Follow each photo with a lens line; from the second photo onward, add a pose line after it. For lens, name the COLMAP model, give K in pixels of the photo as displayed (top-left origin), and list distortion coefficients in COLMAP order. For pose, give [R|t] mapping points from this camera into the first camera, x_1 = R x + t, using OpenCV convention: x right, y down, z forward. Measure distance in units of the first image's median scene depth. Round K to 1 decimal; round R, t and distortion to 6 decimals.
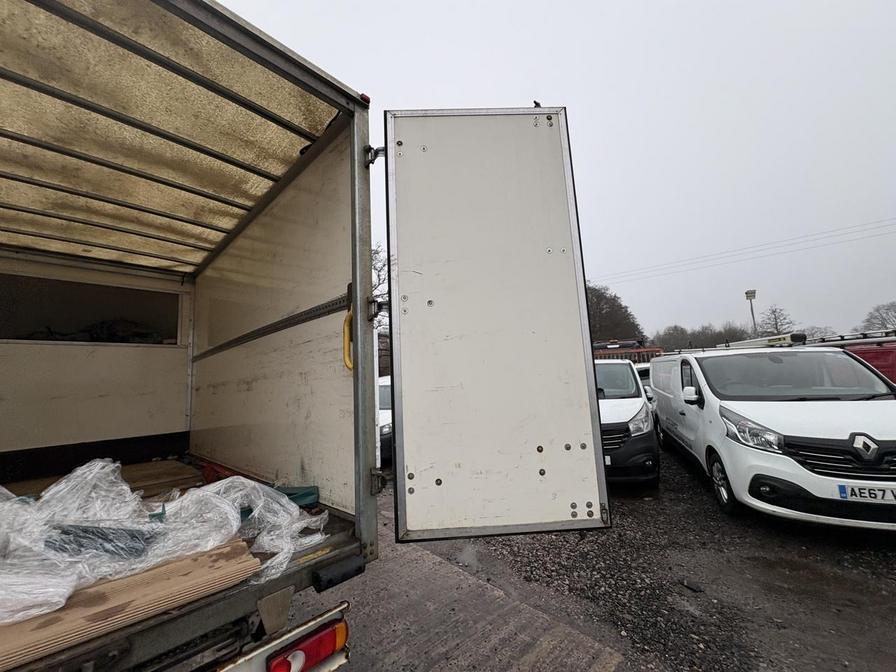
lens RADIAL K [[357.9, 0, 447.9], [0, 357.9, 336.7], [0, 0, 1]] dist [-0.000171, 0.000122]
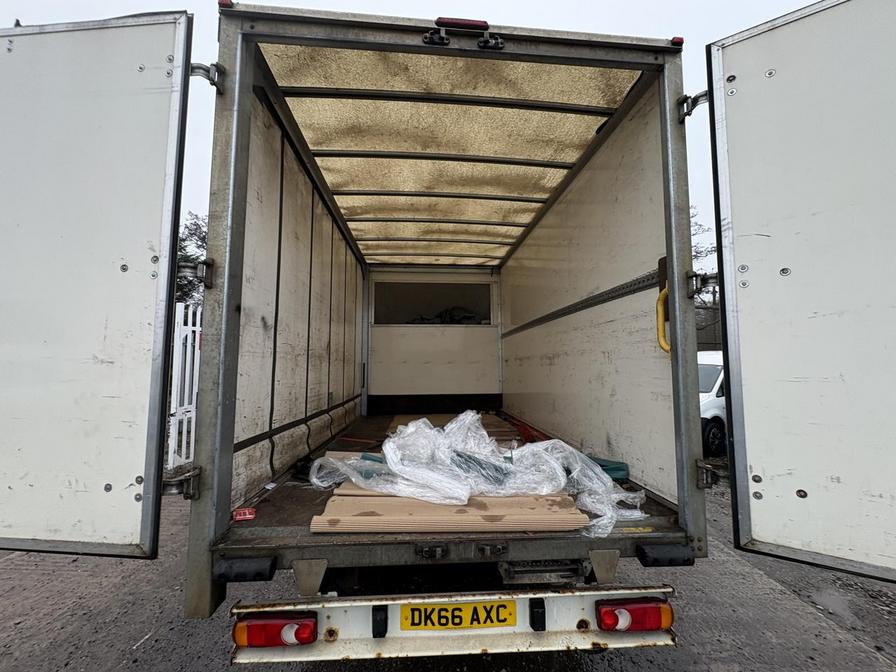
lens RADIAL K [[357.9, 0, 447.8], [0, 357.9, 336.6], [0, 0, 1]] dist [-0.000171, 0.000122]
pose [[0.741295, -0.001352, -0.671178, -0.064460], [0.050308, 0.997297, 0.053556, -0.025222], [0.669291, -0.073466, 0.739359, -0.075549]]
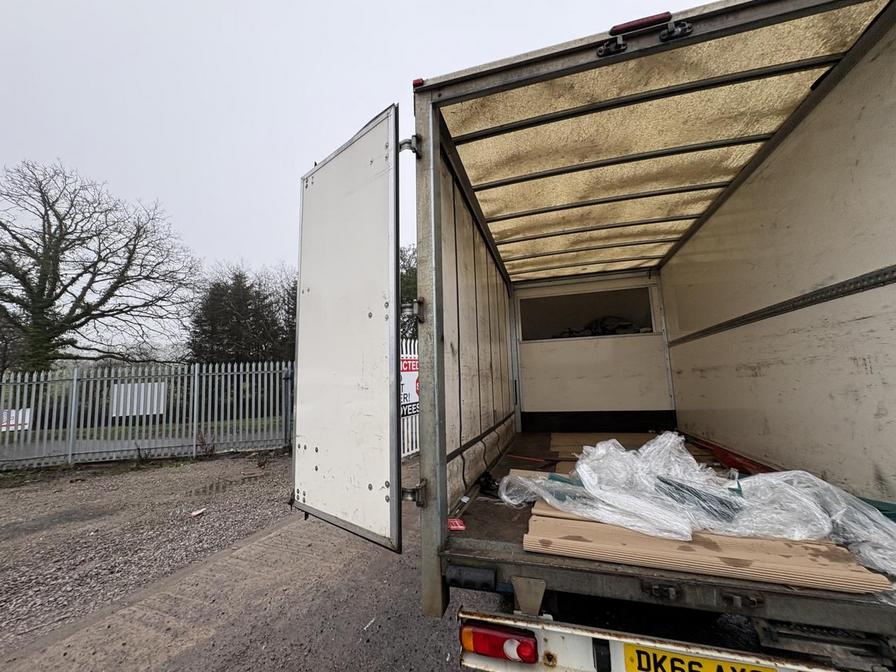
lens RADIAL K [[357.9, 0, 447.3], [0, 357.9, 336.6], [0, 0, 1]] dist [-0.000171, 0.000122]
pose [[0.455639, -0.074719, -0.887023, -0.142420], [0.124062, 0.992076, -0.019841, -0.053968], [0.881477, -0.101006, 0.461298, -0.204476]]
